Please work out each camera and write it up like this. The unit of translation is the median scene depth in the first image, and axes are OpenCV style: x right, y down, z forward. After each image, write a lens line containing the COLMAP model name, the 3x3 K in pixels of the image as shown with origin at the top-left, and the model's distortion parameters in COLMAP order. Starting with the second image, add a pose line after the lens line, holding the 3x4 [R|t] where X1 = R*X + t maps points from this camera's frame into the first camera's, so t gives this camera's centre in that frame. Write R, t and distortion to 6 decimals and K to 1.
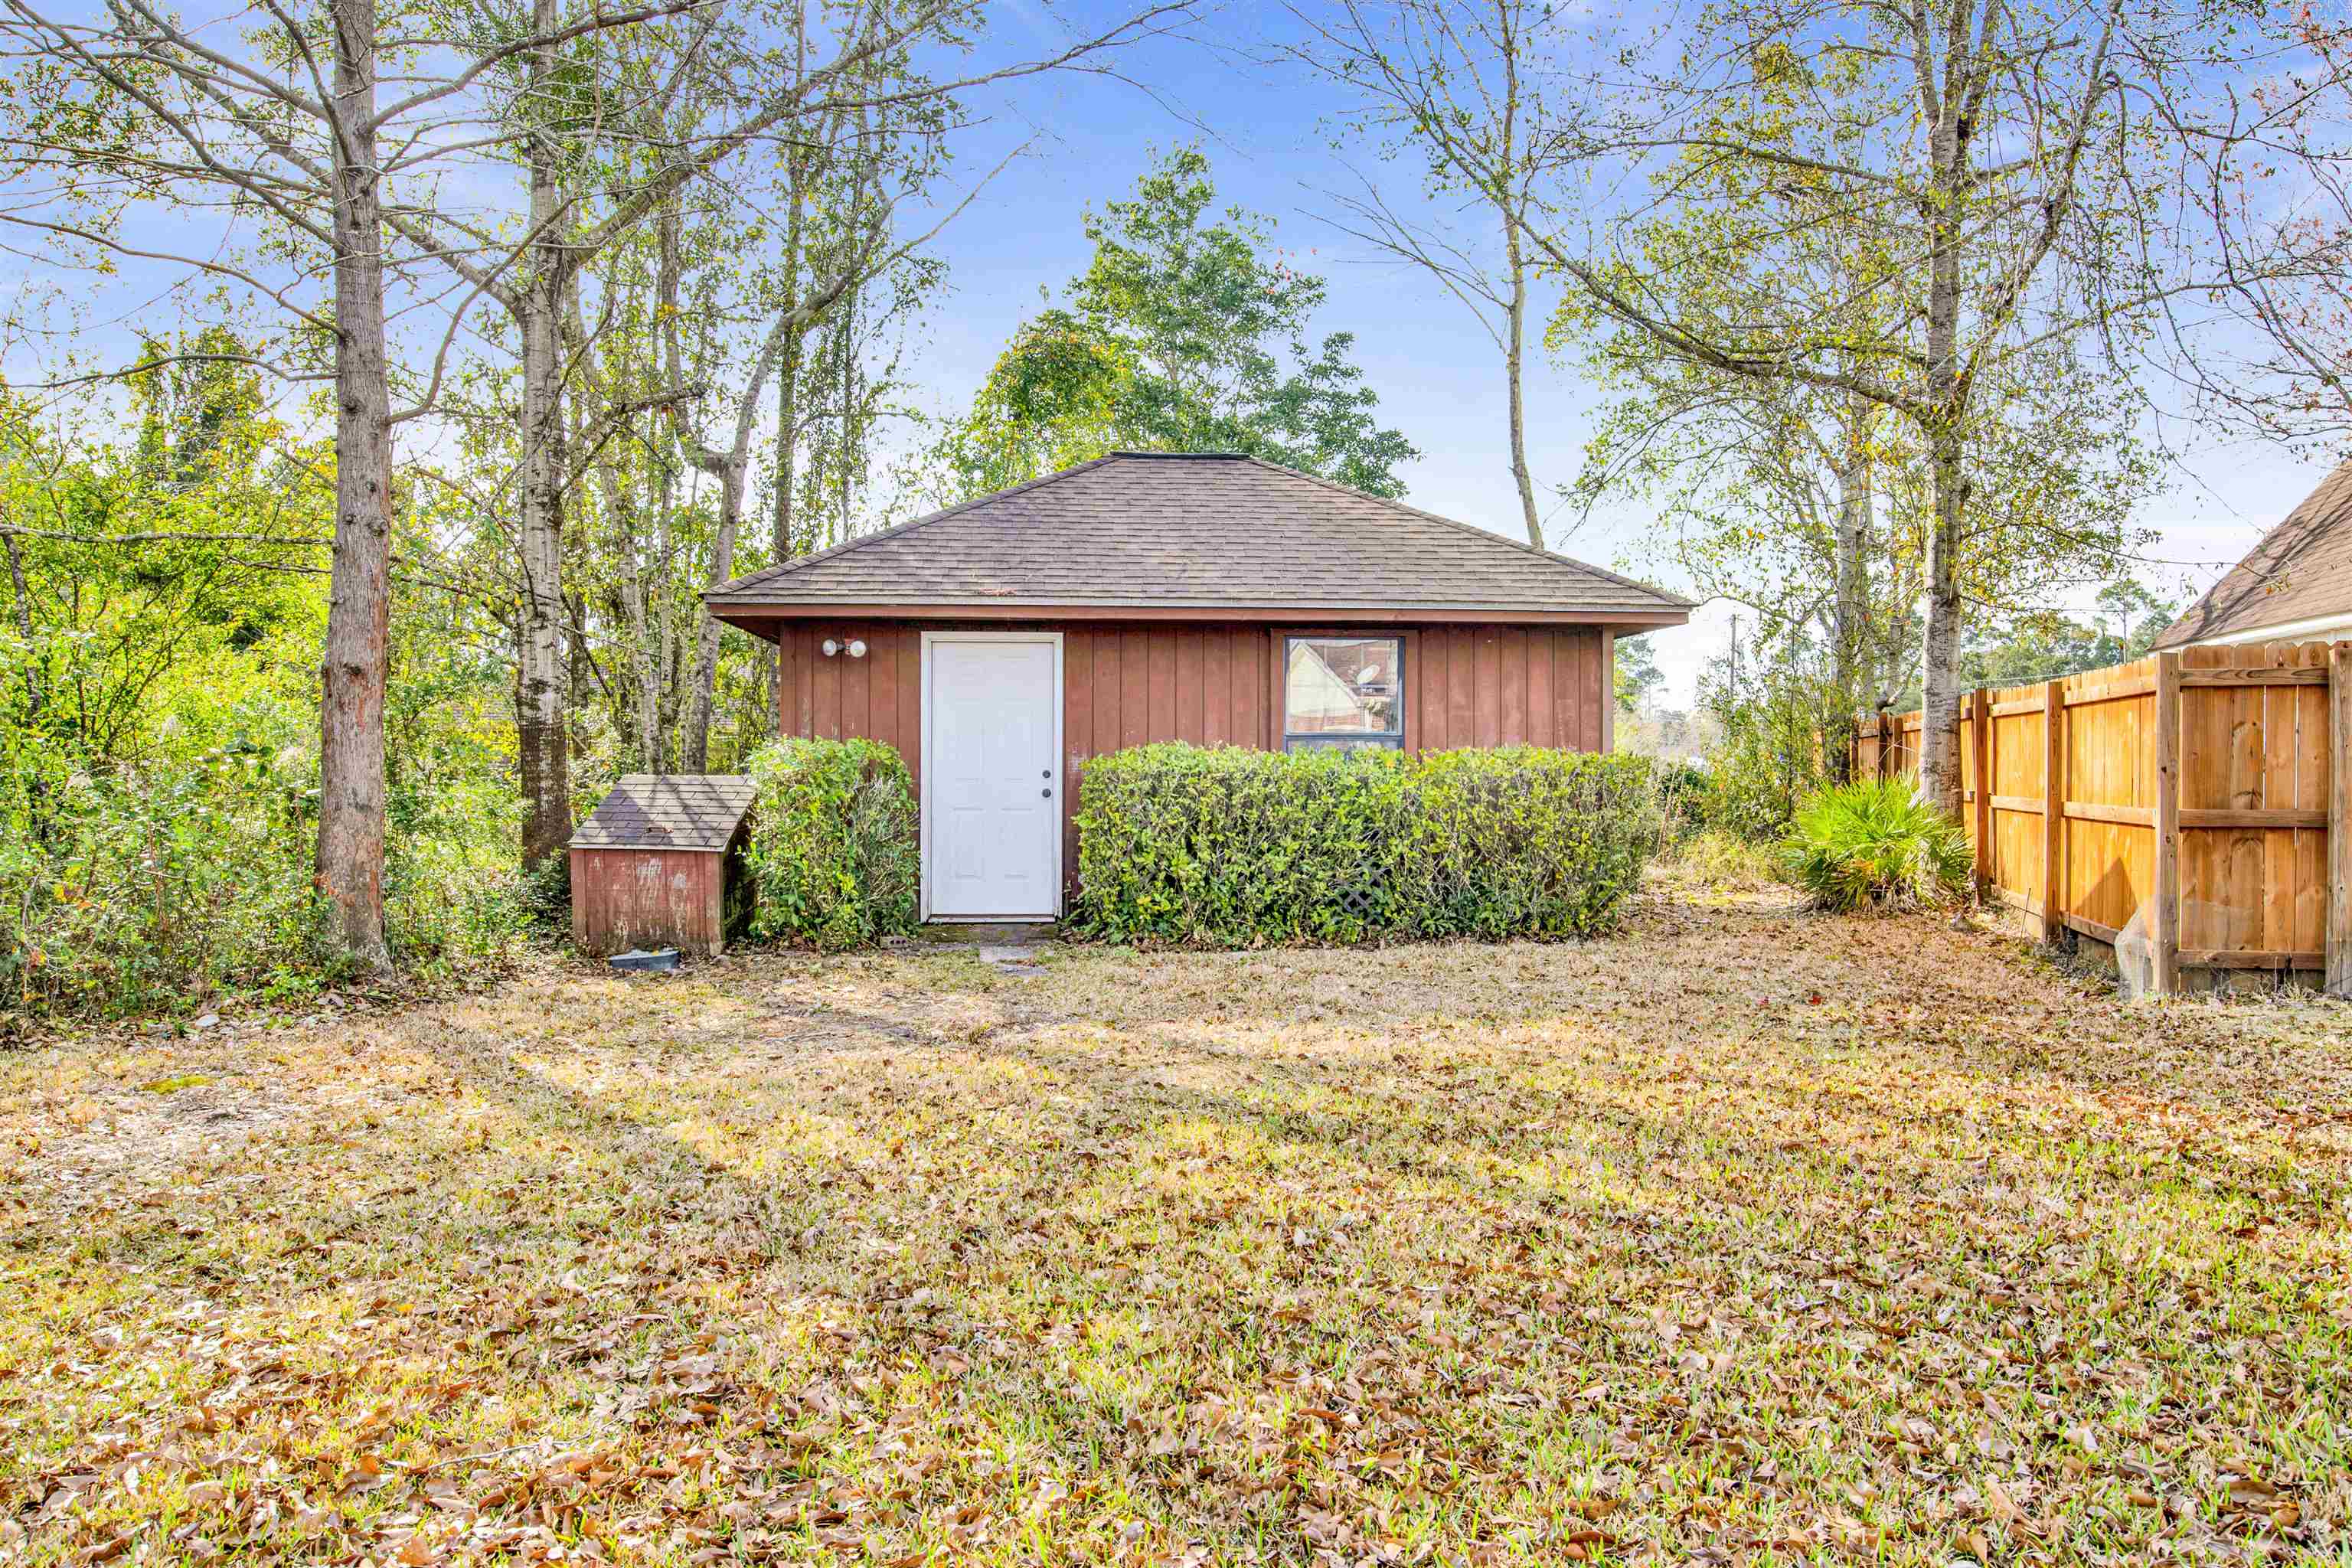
lens RADIAL K [[1612.3, 0, 1167.1], [0, 1612.3, 789.5], [0, 0, 1]] dist [-0.055219, 0.022796]
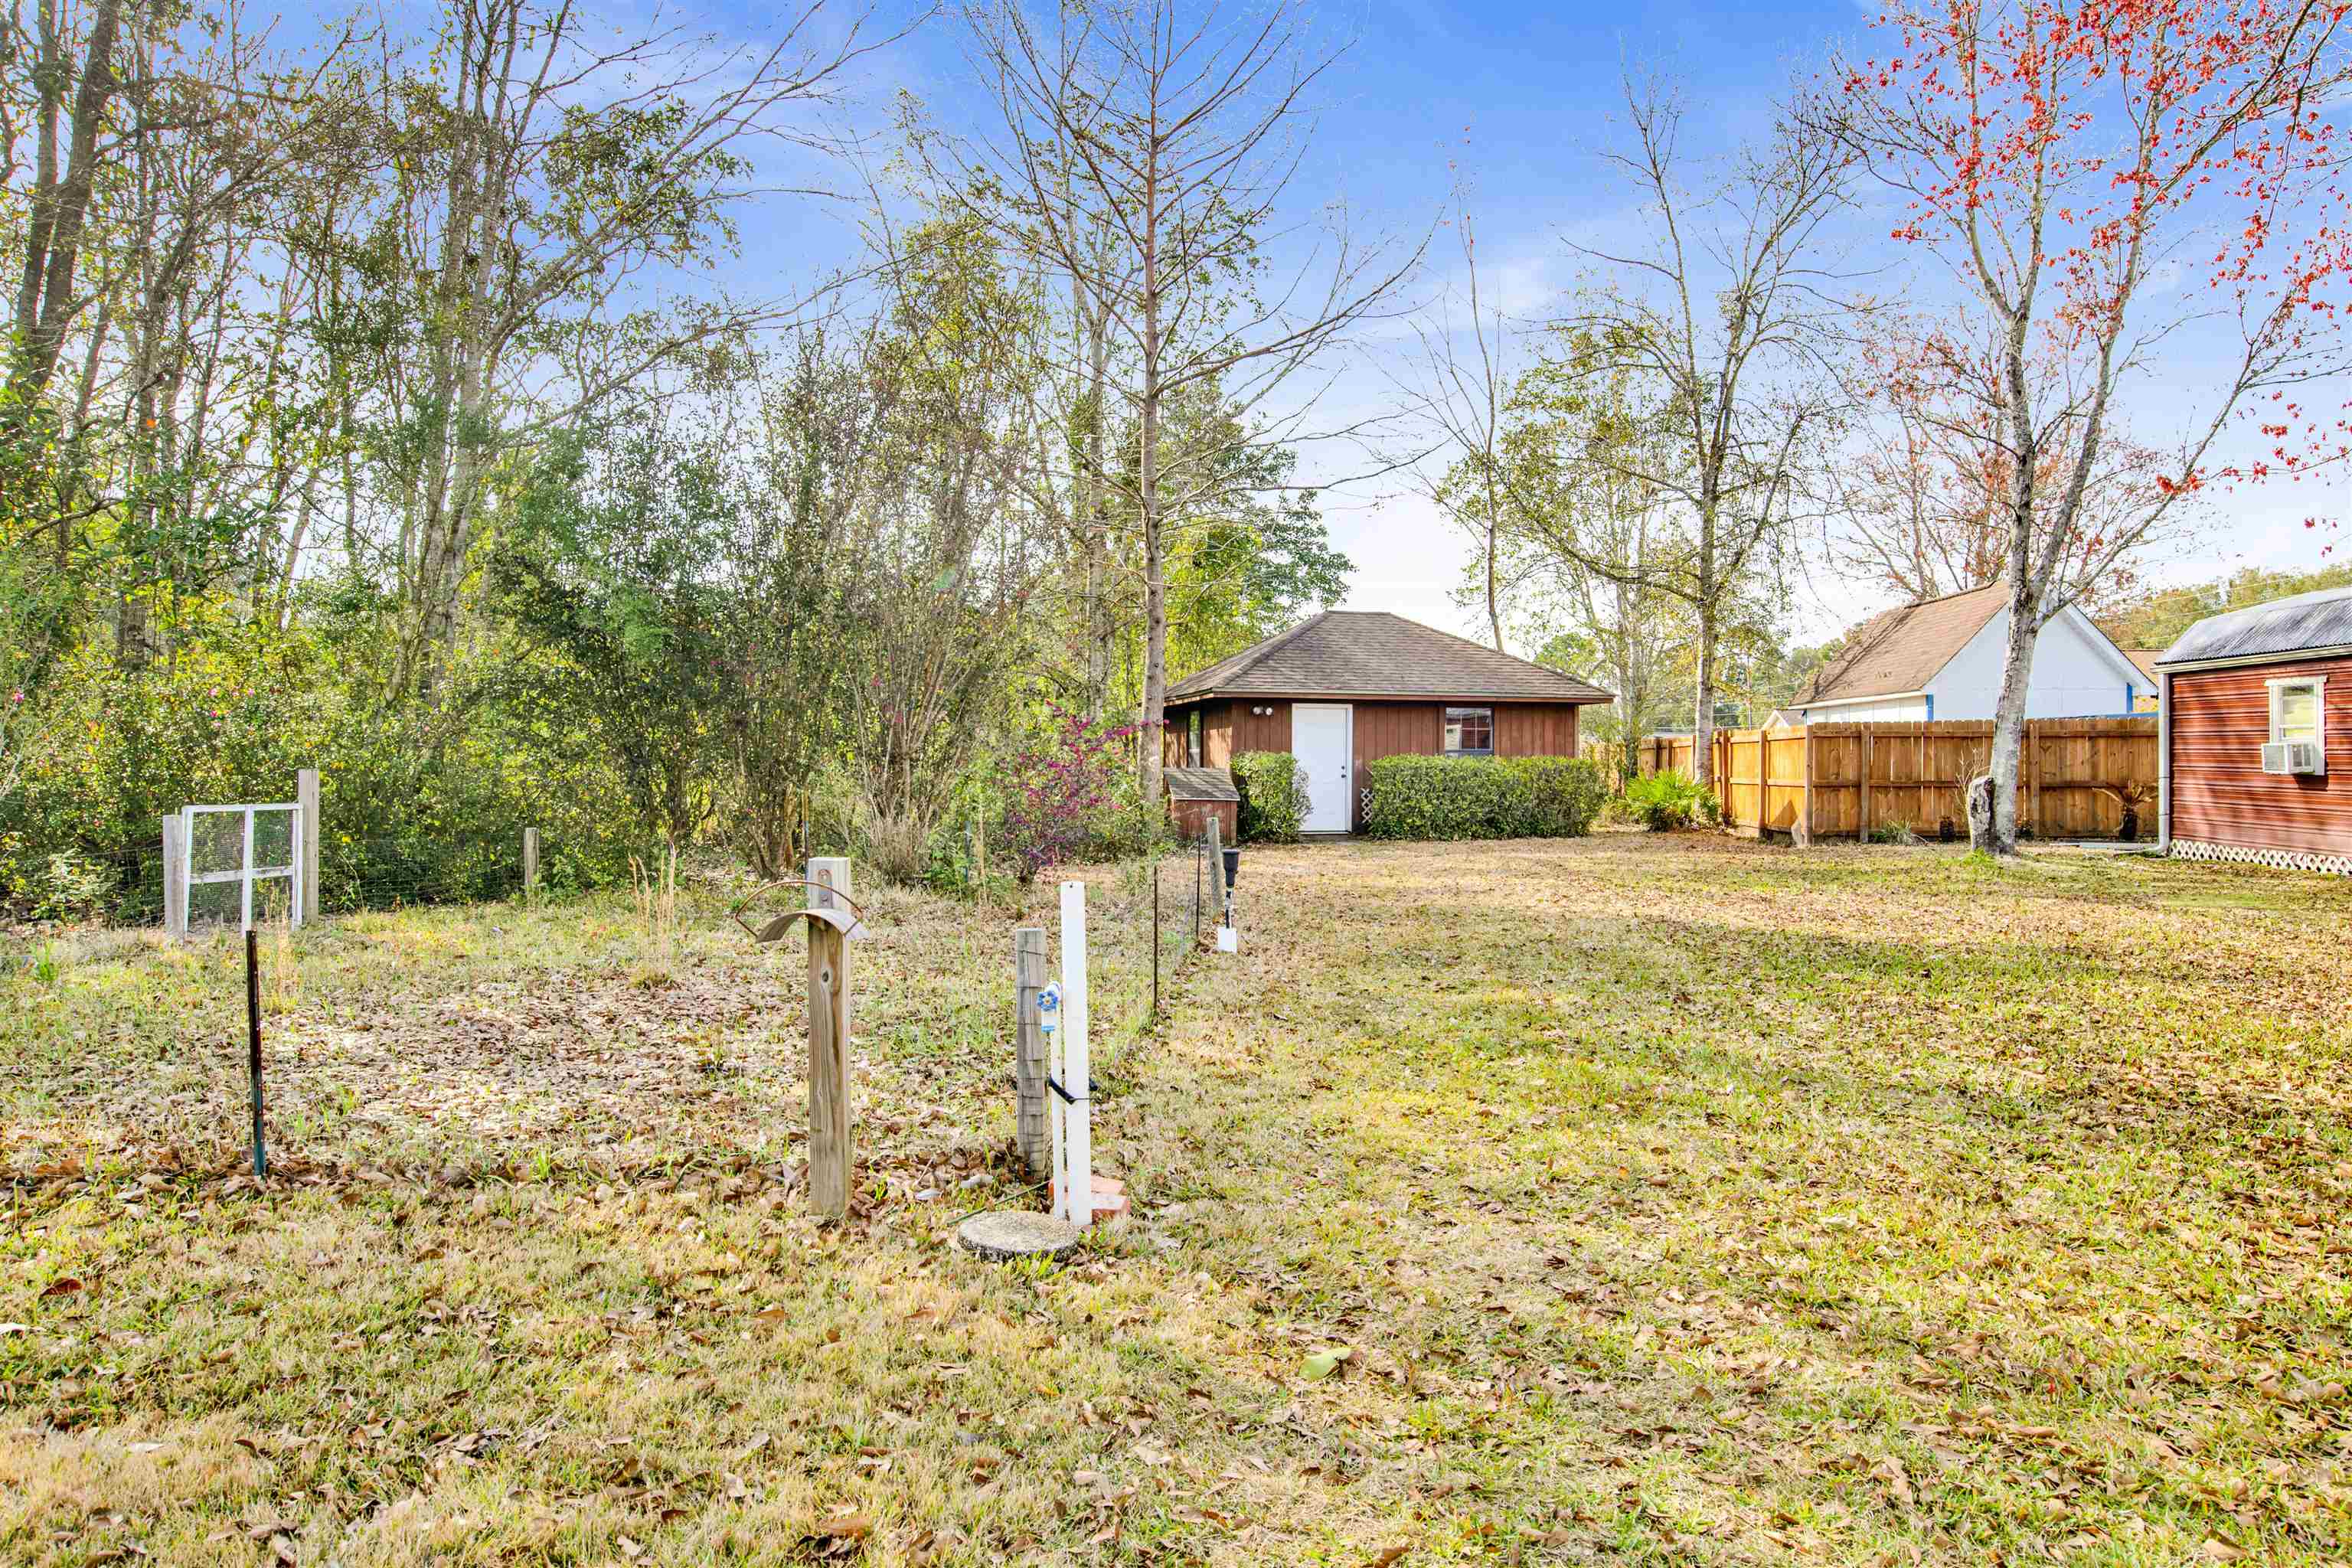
lens RADIAL K [[1405.2, 0, 1182.2], [0, 1405.2, 783.6], [0, 0, 1]] dist [-0.041360, 0.003326]
pose [[0.987277, -0.000219, 0.159010, -0.604209], [0.000299, 1.000000, -0.000481, 0.013382], [-0.159010, 0.000522, 0.987277, -0.888767]]
